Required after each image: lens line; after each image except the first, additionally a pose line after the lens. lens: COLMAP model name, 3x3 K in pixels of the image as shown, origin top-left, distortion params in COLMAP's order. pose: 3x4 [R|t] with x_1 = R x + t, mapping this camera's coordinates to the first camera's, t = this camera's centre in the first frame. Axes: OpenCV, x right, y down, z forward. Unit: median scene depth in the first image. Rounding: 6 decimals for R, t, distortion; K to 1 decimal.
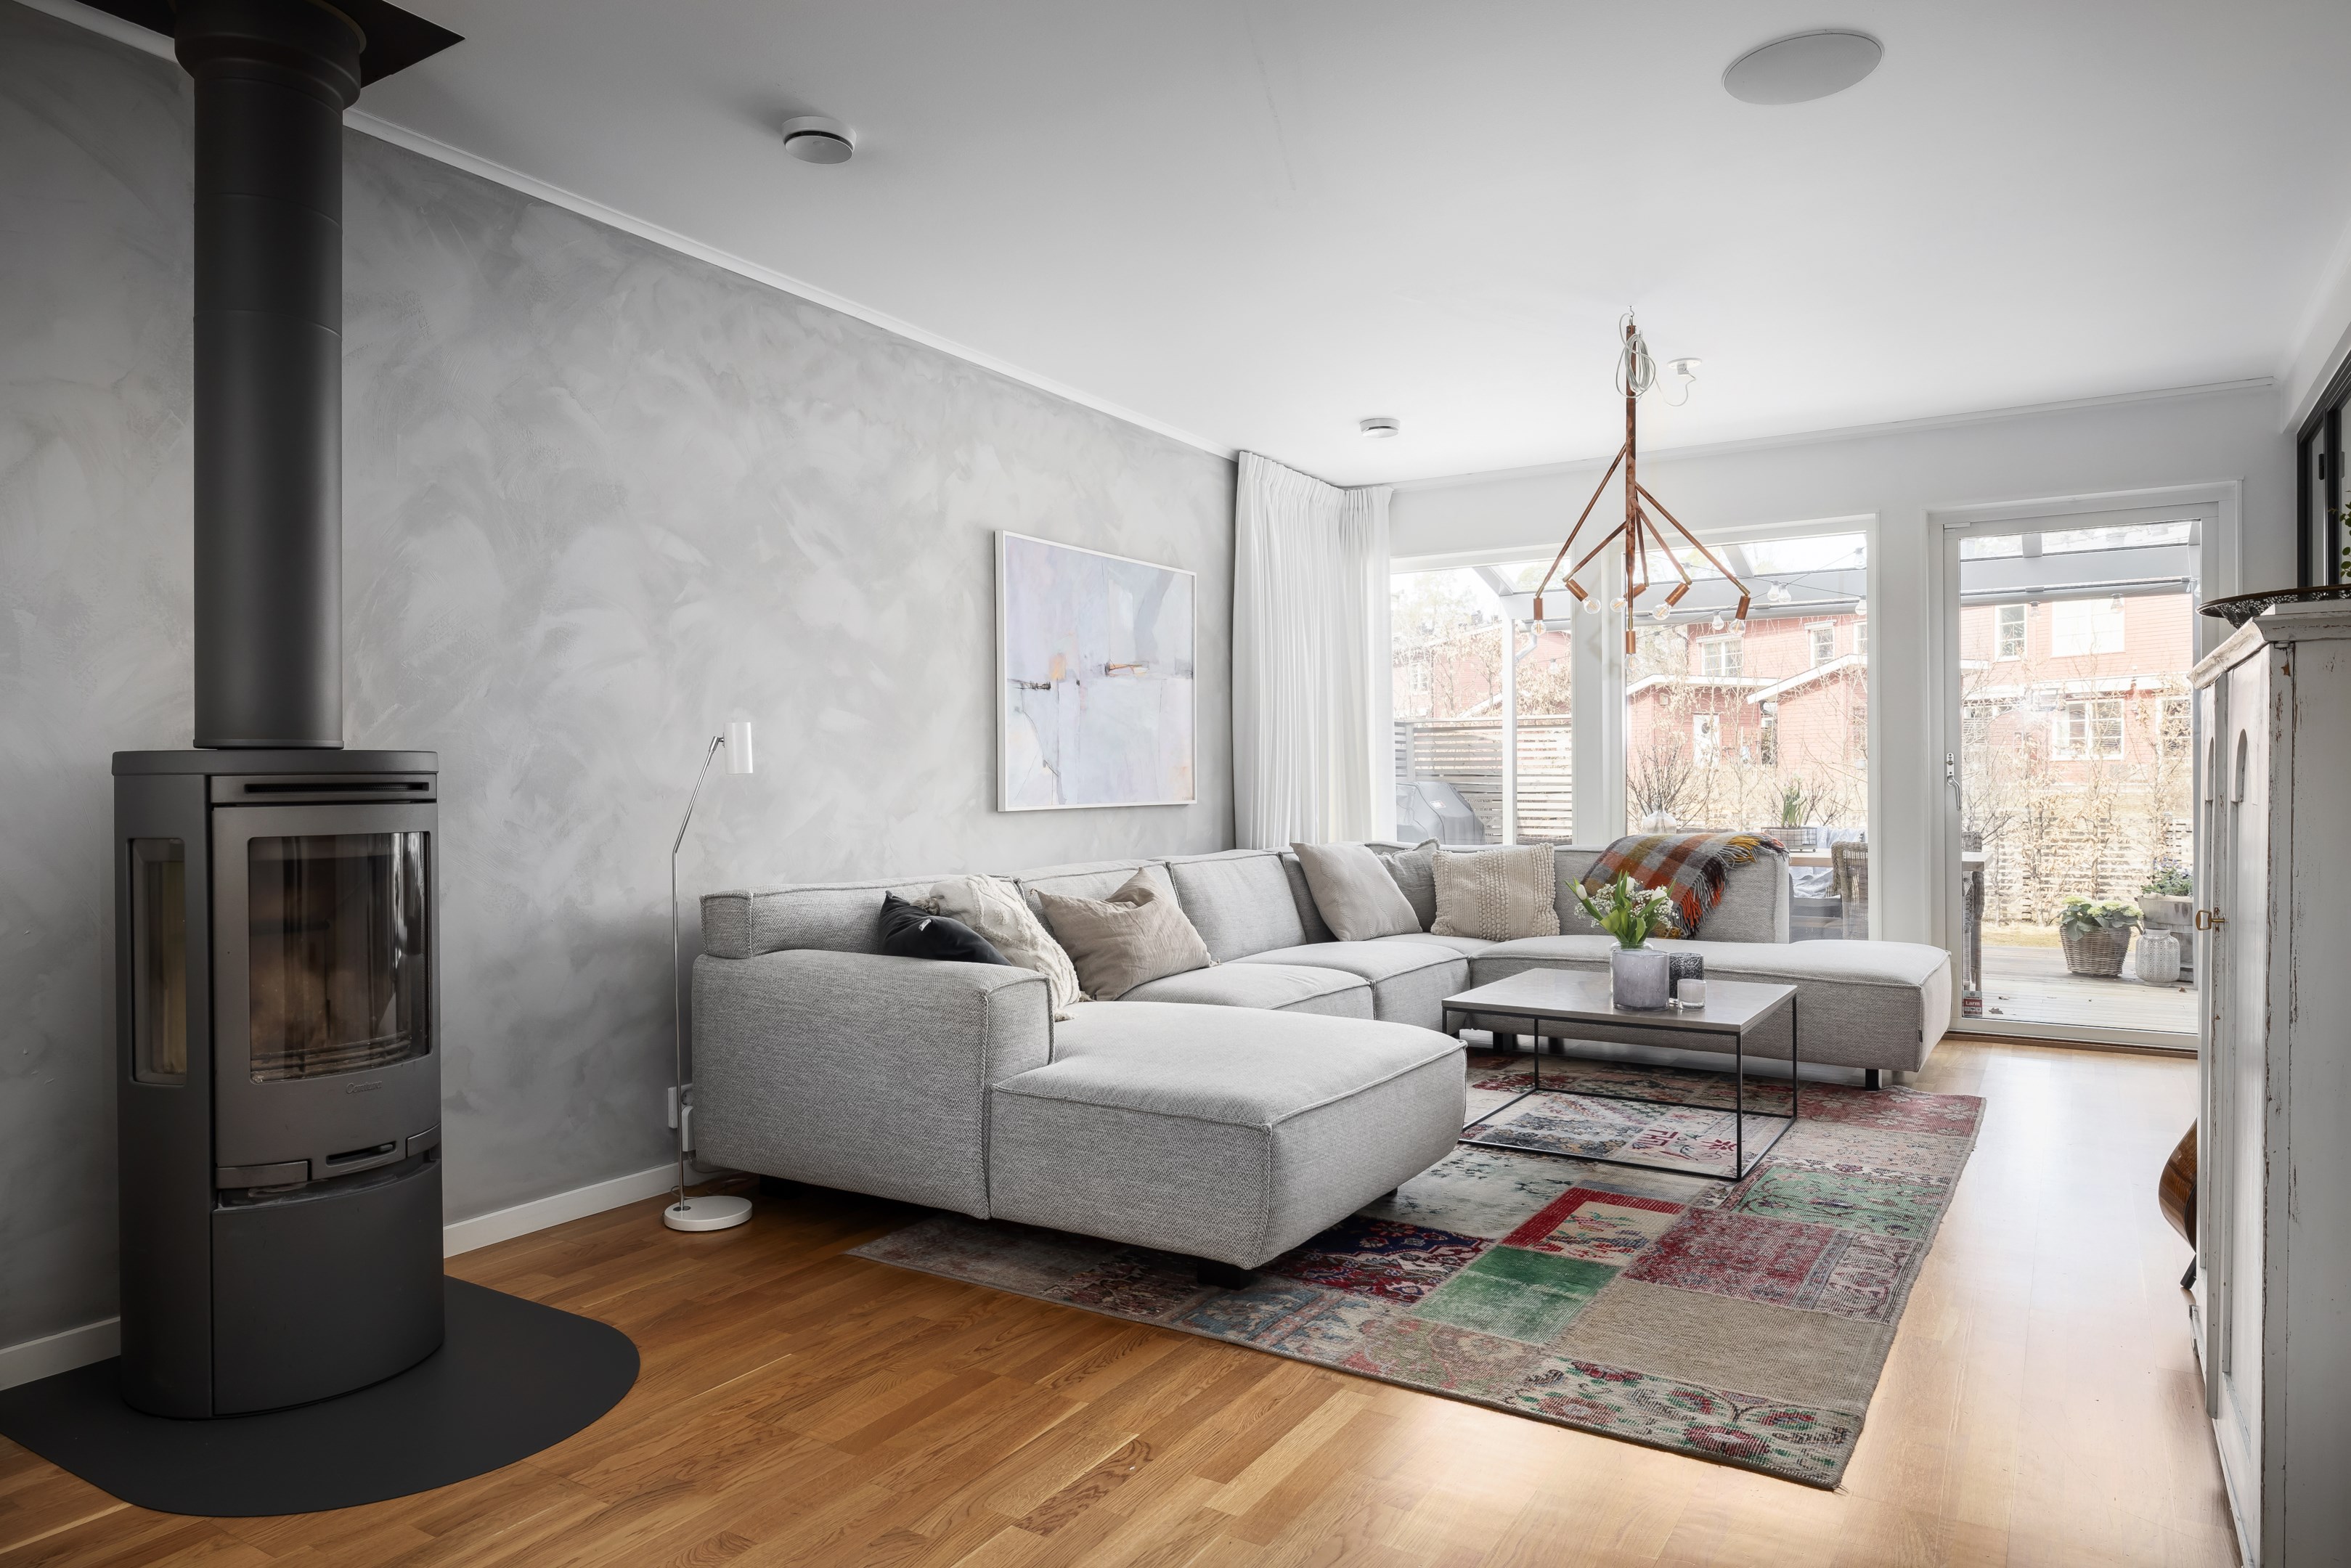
lens RADIAL K [[1477.3, 0, 1175.5], [0, 1477.3, 784.0], [0, 0, 1]] dist [0.001660, 0.000637]
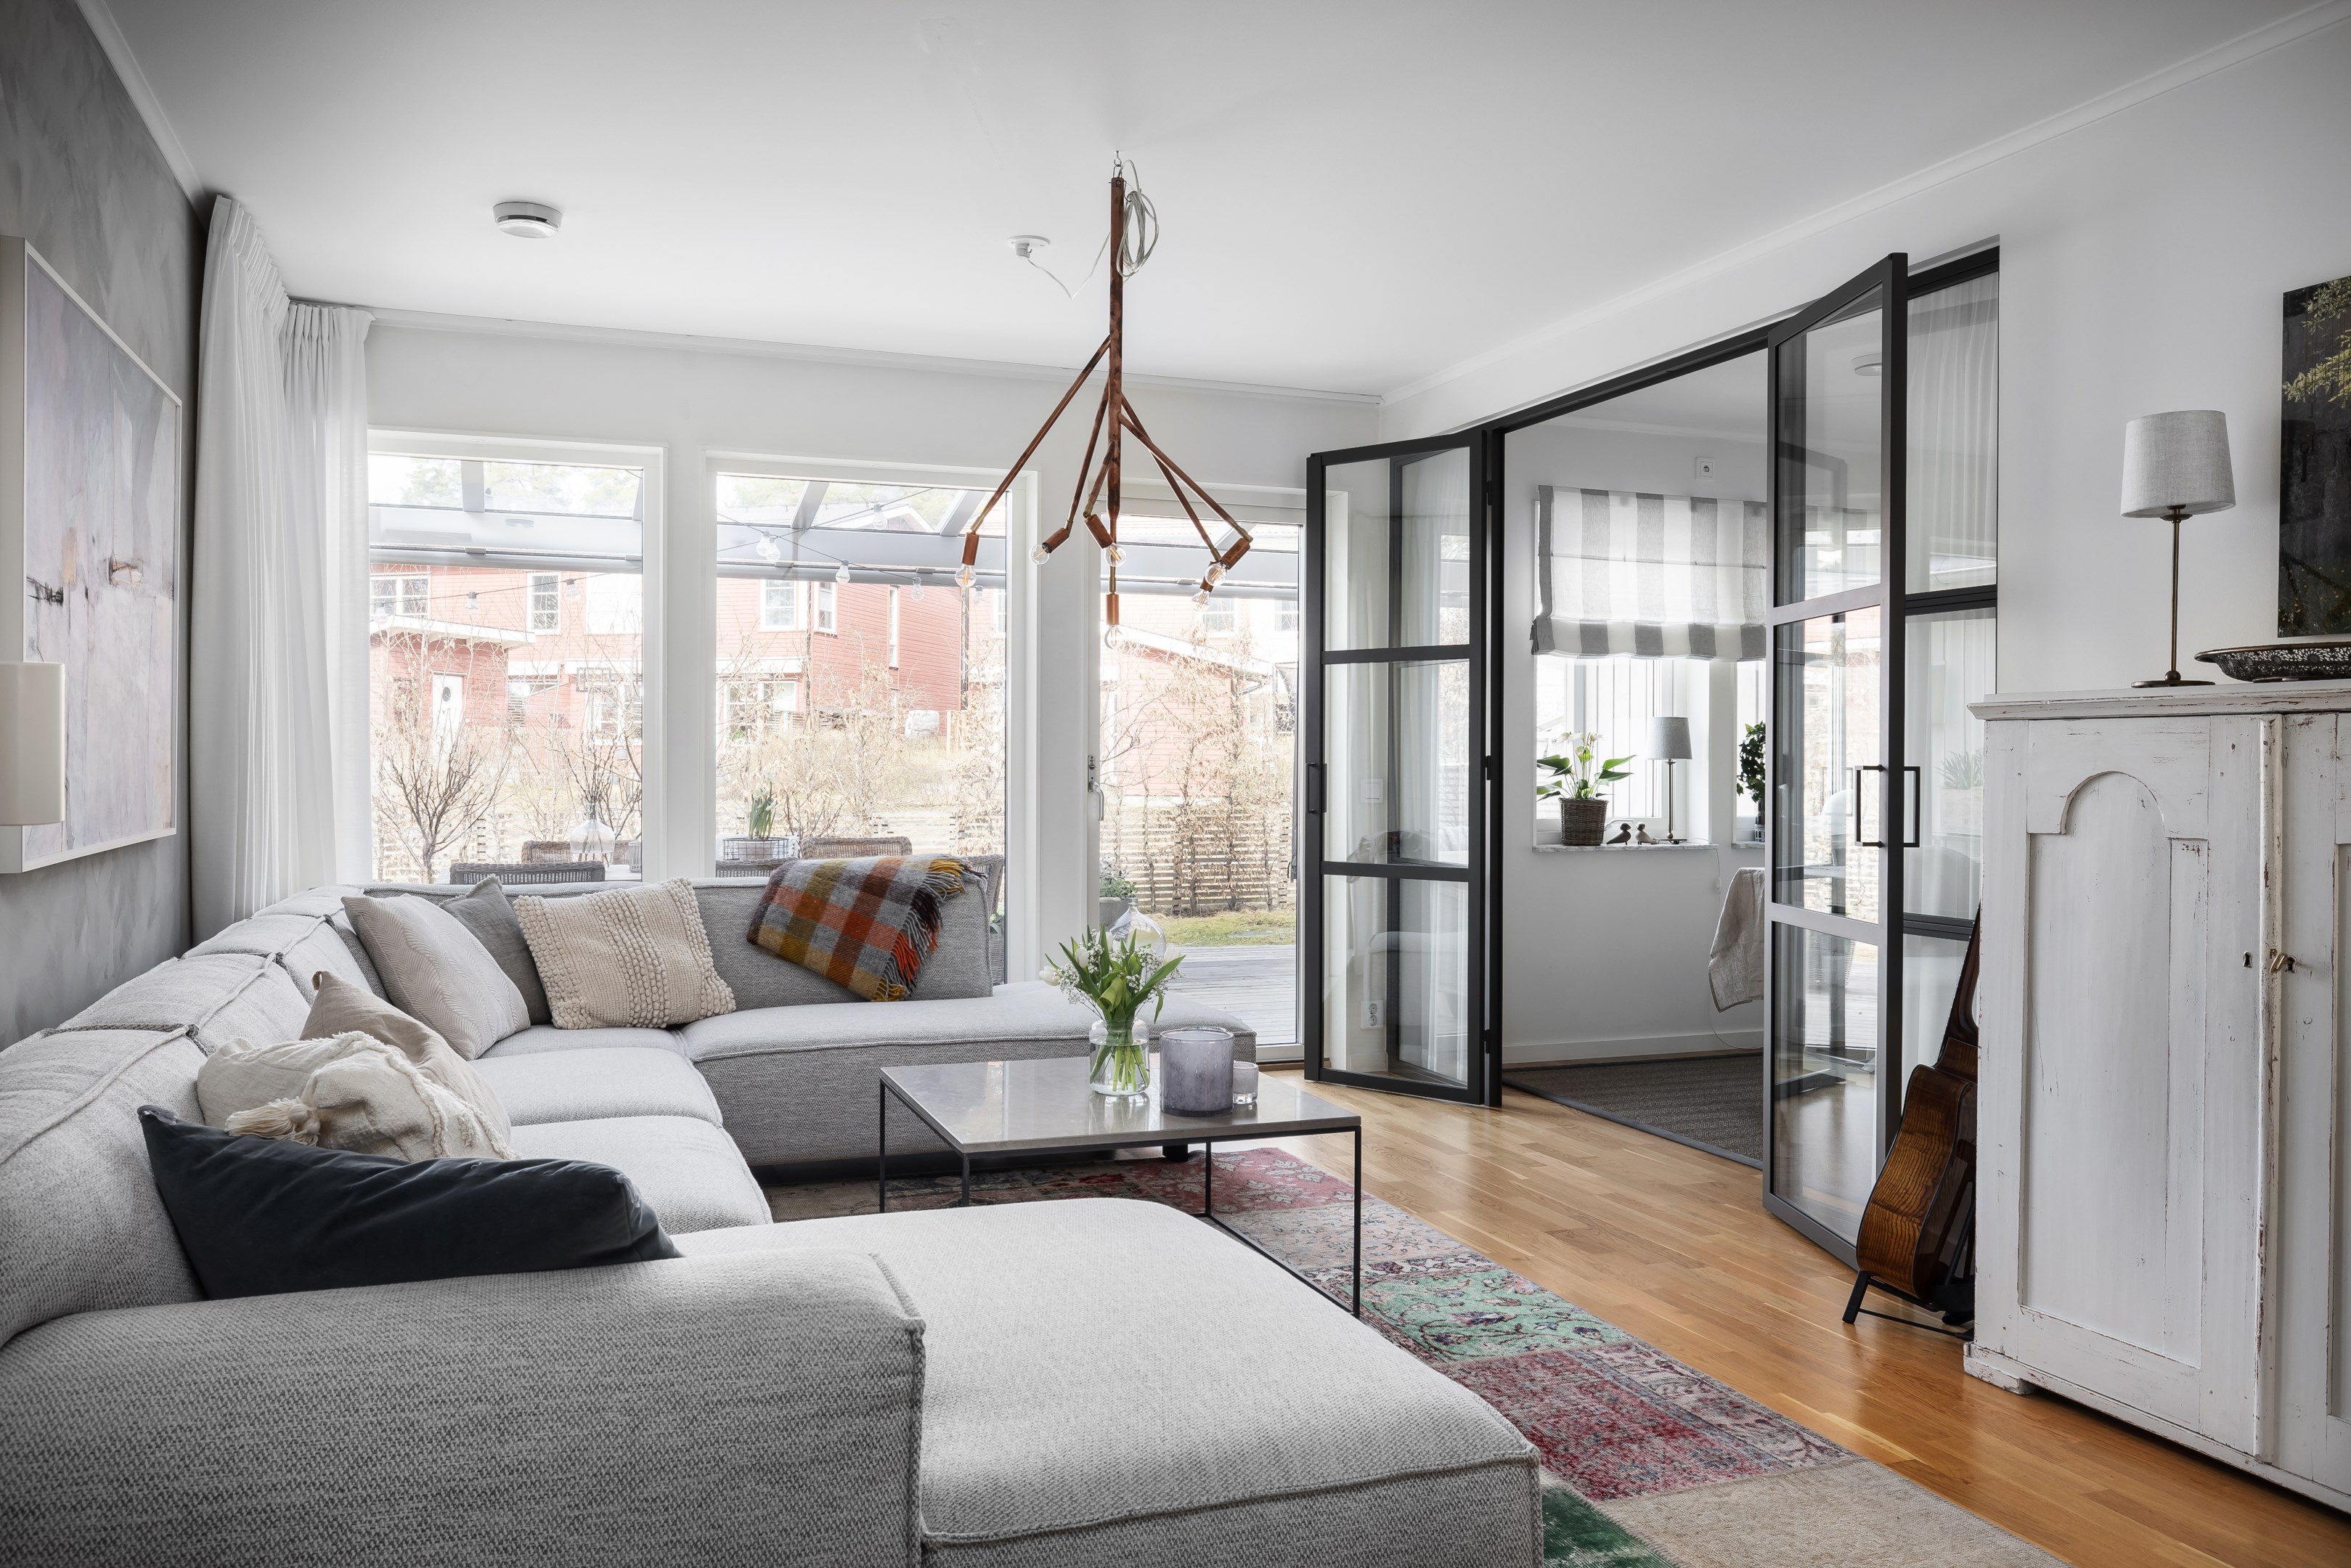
lens RADIAL K [[1716.8, 0, 1175.5], [0, 1716.8, 784.0], [0, 0, 1]] dist [-0.001985, 0.000123]
pose [[0.613852, -0.000518, 0.789421, -0.341696], [-0.007640, 0.999949, 0.006597, -0.015536], [-0.789385, -0.010081, 0.613816, 0.454017]]
